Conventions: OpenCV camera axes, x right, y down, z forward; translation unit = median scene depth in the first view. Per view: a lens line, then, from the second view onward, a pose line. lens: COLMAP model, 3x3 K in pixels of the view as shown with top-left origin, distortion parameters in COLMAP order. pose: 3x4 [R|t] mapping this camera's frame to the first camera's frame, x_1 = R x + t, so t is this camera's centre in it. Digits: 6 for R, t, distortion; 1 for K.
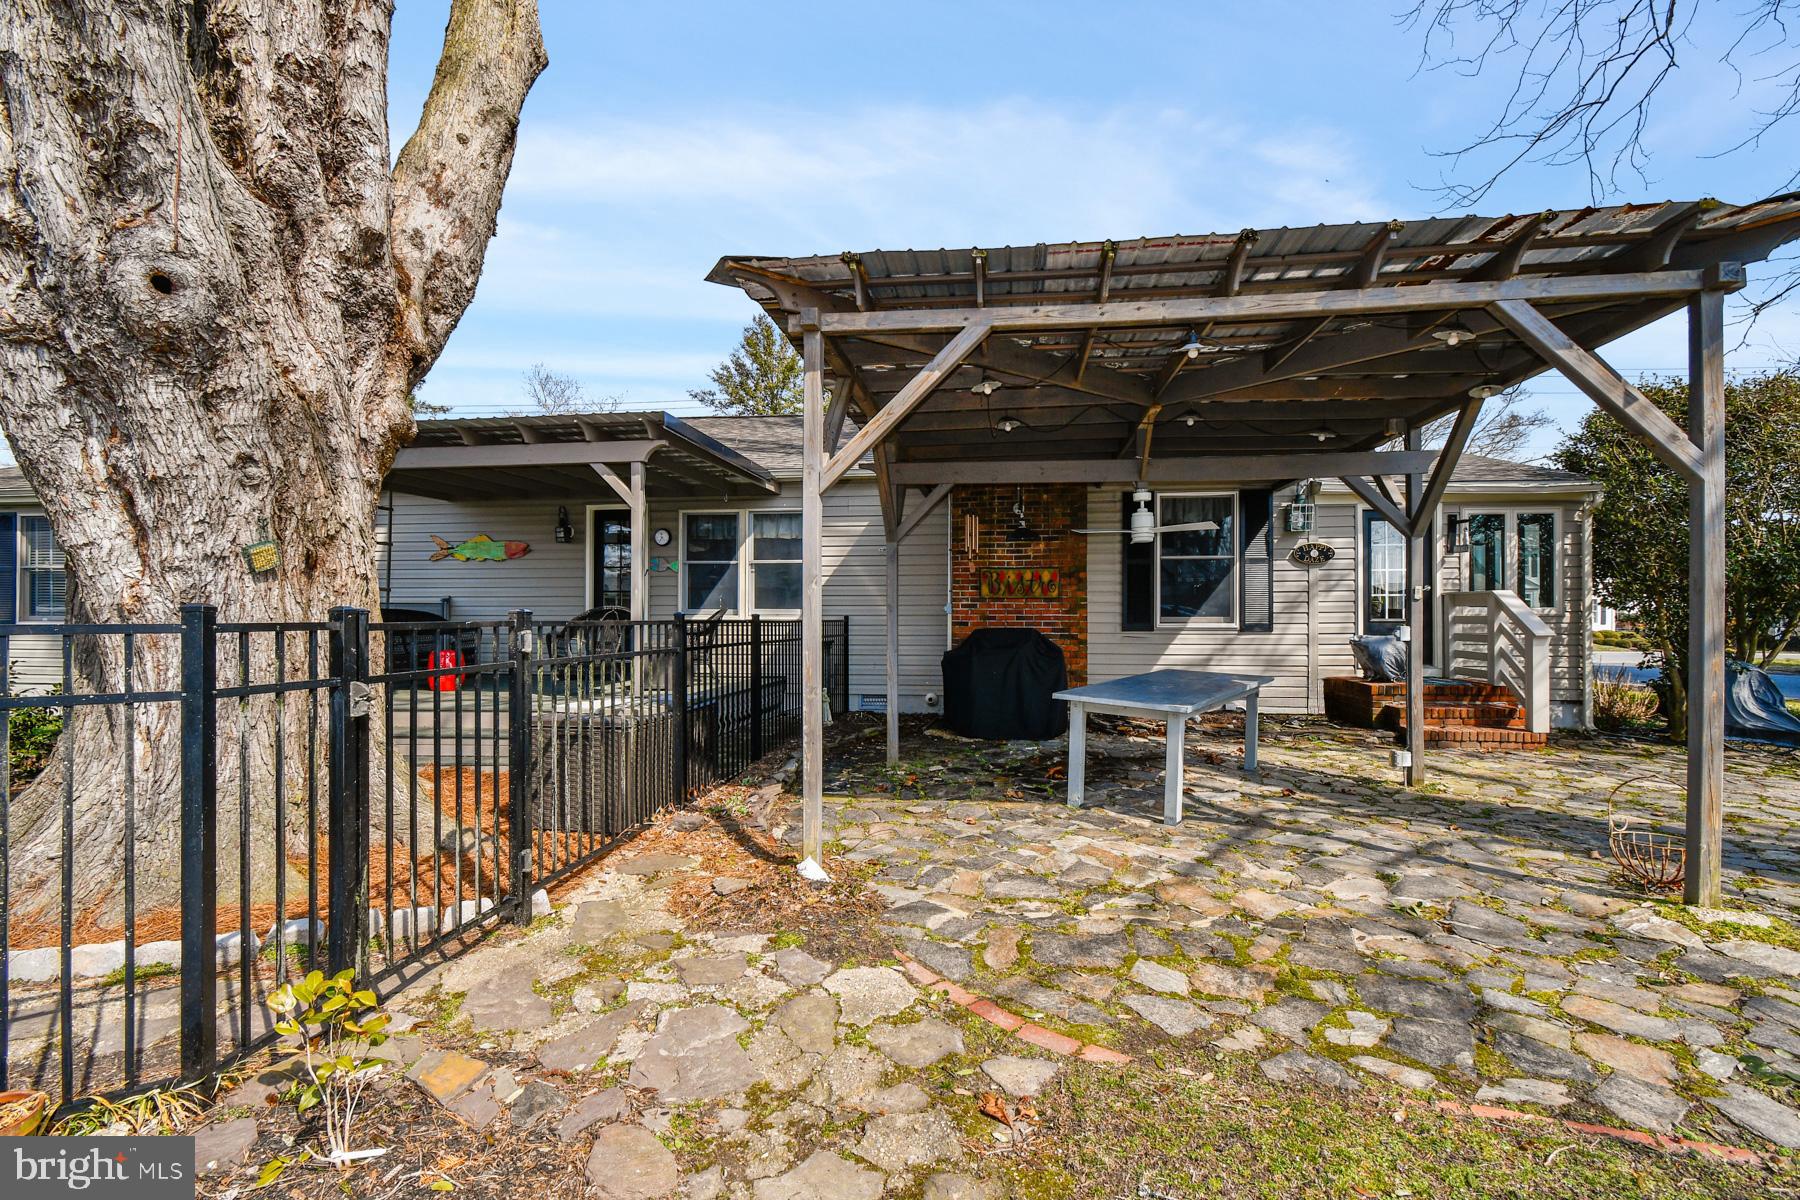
lens RADIAL K [[799.8, 0, 910.1], [0, 799.8, 614.0], [0, 0, 1]] dist [0.002038, 0.000090]
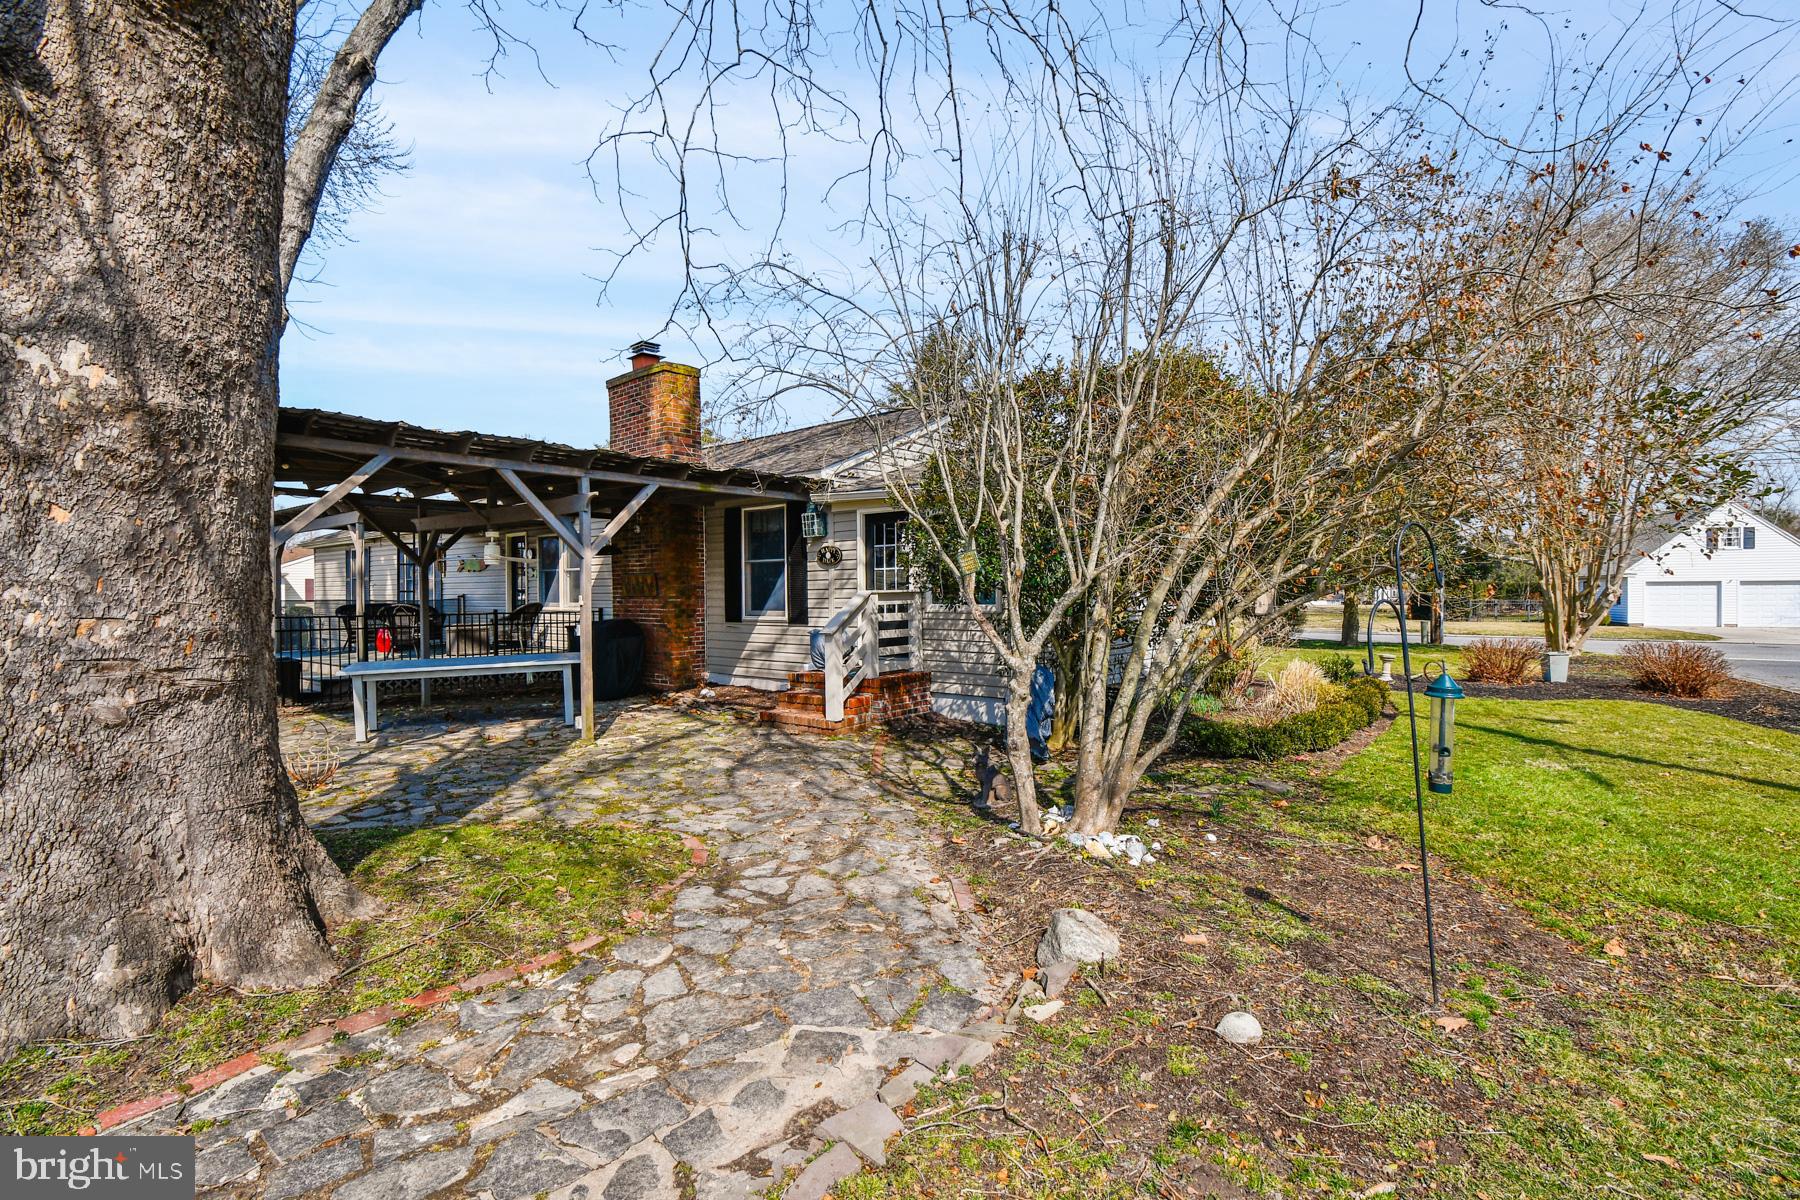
lens RADIAL K [[812.2, 0, 900.0], [0, 812.2, 600.0], [0, 0, 1]] dist [0.002764, -0.000531]
pose [[0.850297, -0.001569, -0.526301, 2.147559], [0.008169, 0.999914, 0.010216, -0.043035], [0.526240, -0.012986, 0.850237, 0.138583]]
